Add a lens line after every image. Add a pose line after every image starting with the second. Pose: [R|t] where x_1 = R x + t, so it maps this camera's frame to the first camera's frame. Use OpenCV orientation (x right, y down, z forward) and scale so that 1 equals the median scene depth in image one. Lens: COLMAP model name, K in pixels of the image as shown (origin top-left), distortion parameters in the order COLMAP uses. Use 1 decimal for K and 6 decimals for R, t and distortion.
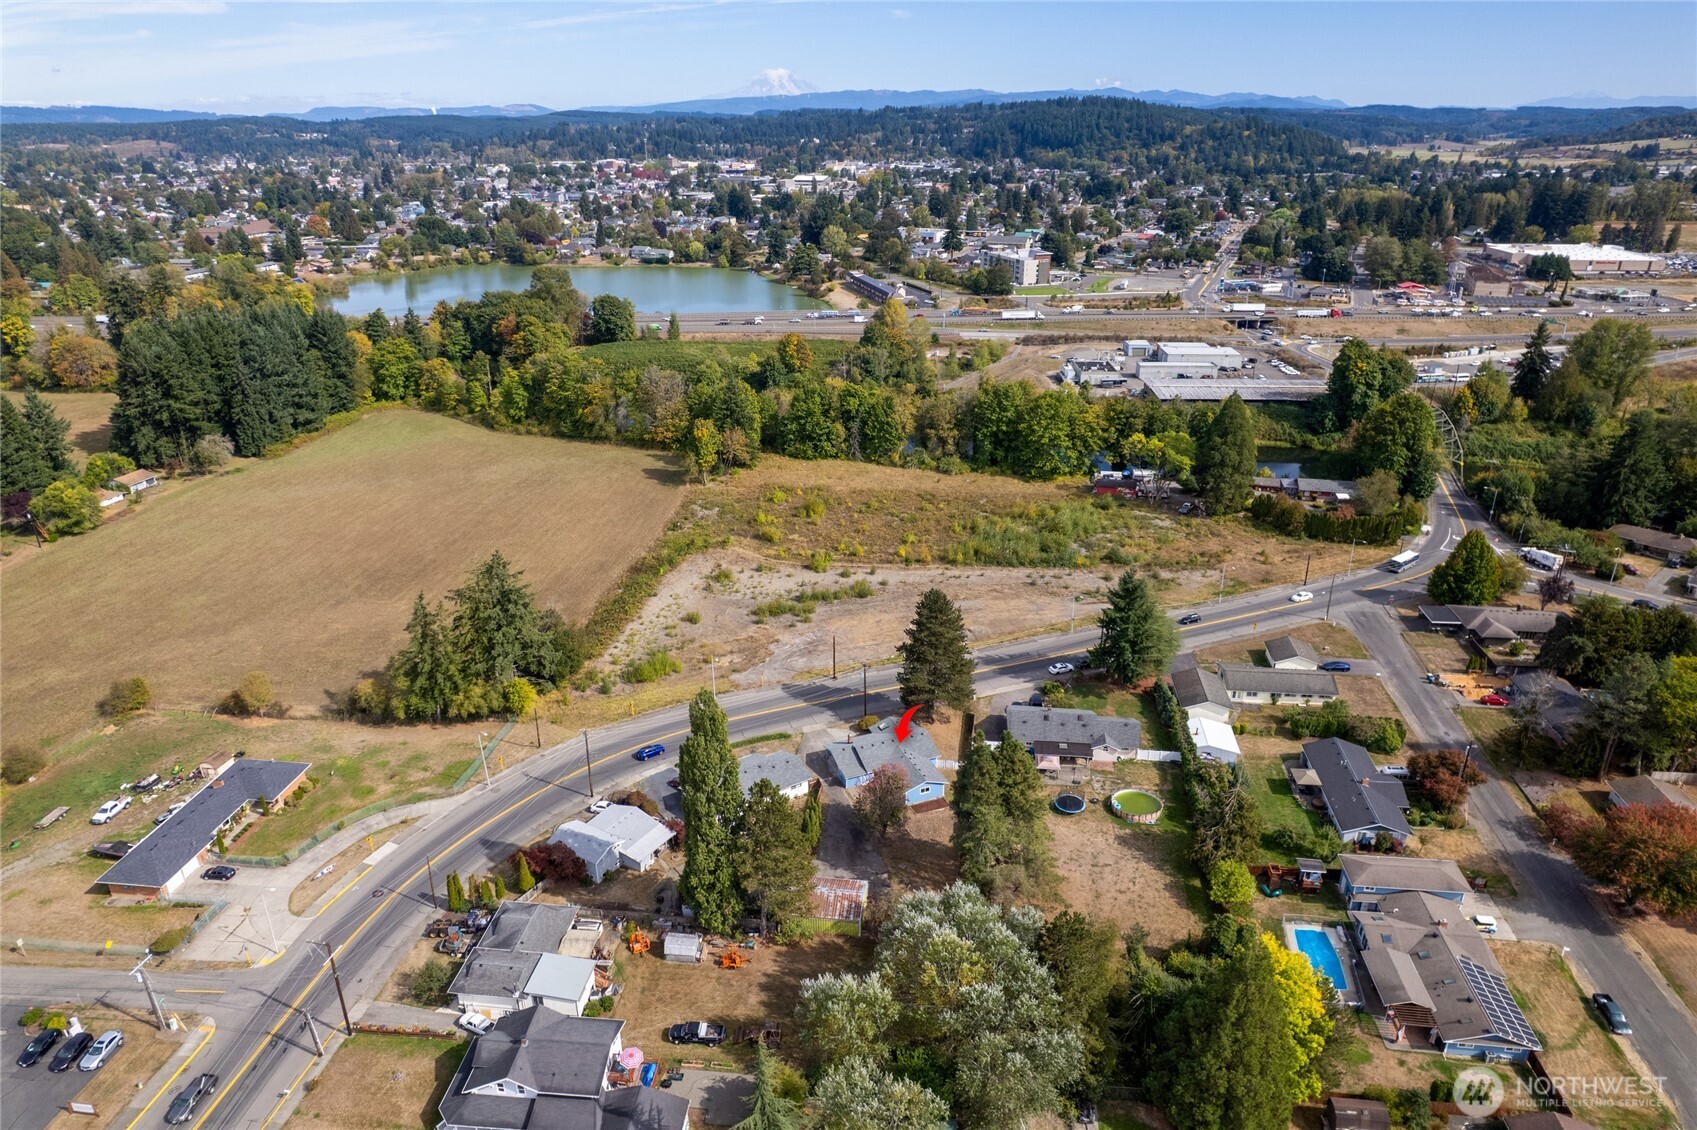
lens RADIAL K [[1100.8, 0, 848.5], [0, 1100.8, 565.0], [0, 0, 1]] dist [-0.089075, 0.091119]
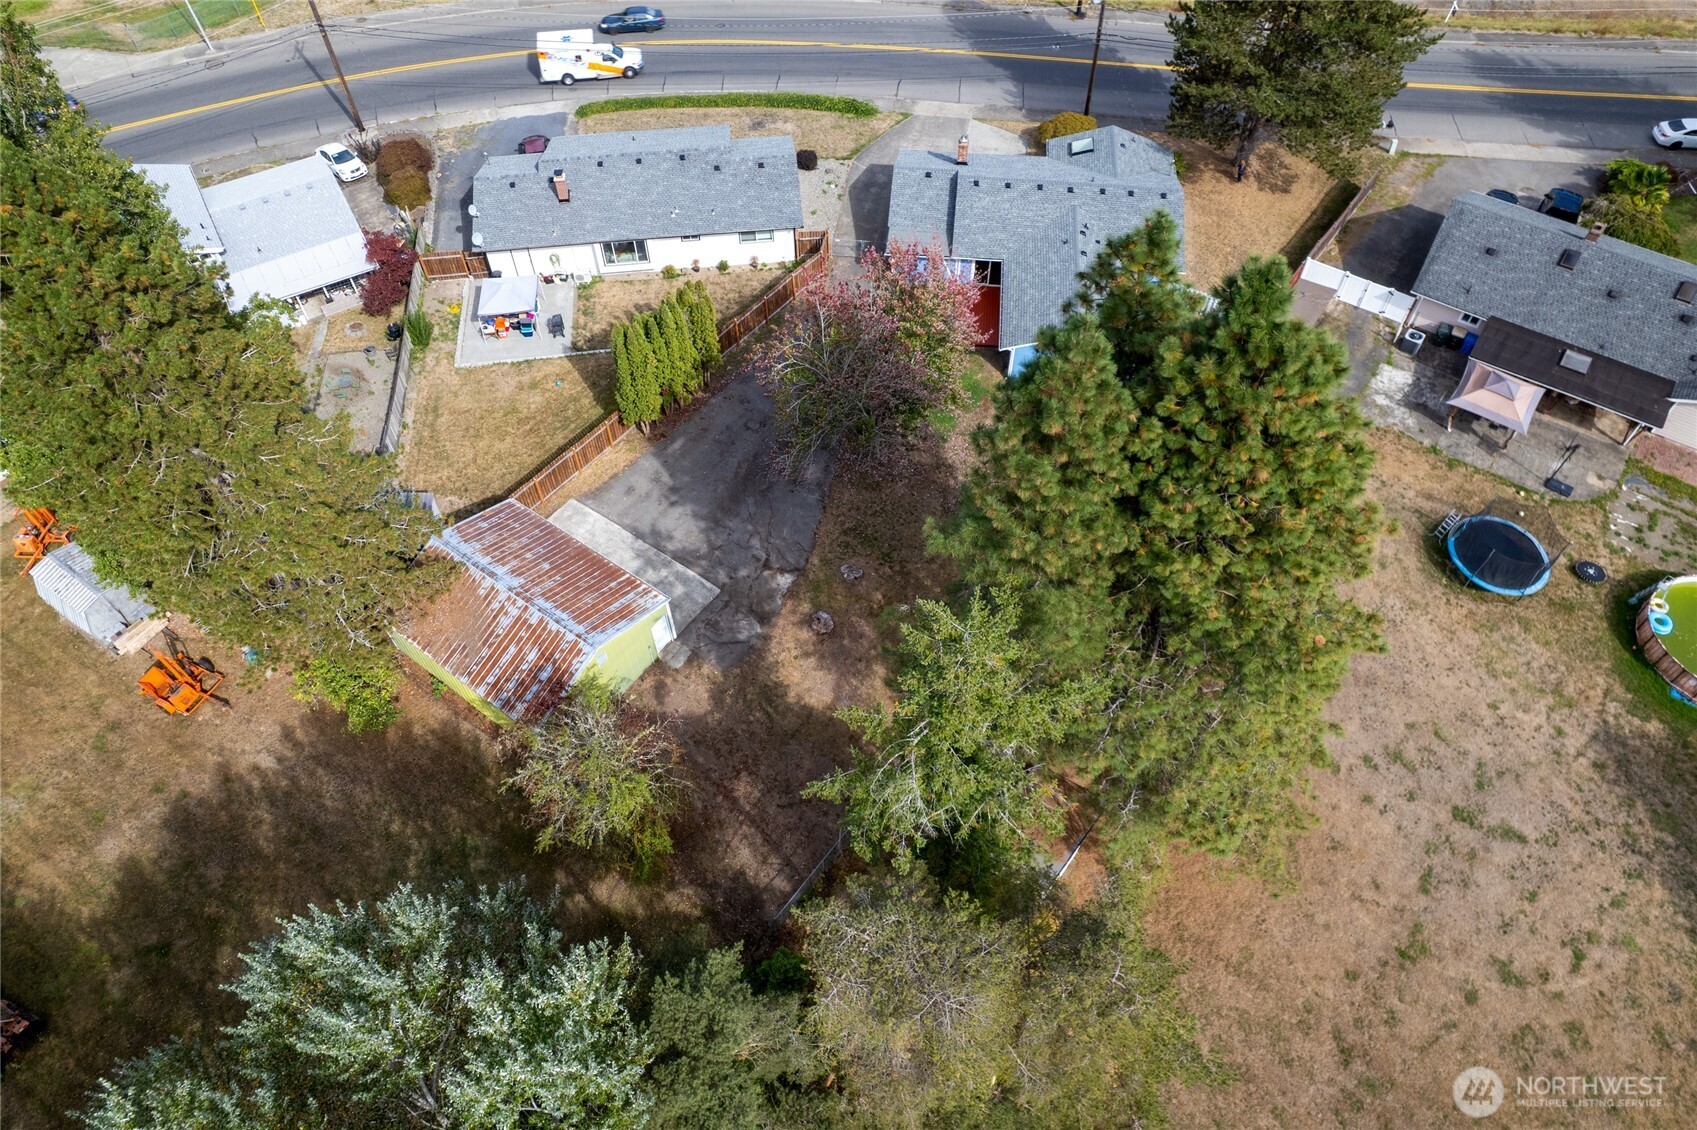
lens RADIAL K [[1100.8, 0, 848.5], [0, 1100.8, 565.0], [0, 0, 1]] dist [-0.089075, 0.091119]
pose [[0.883558, 0.374520, -0.281174, 0.119470], [-0.183335, 0.829082, 0.528216, 0.087802], [0.430944, -0.415160, 0.801205, 0.633962]]
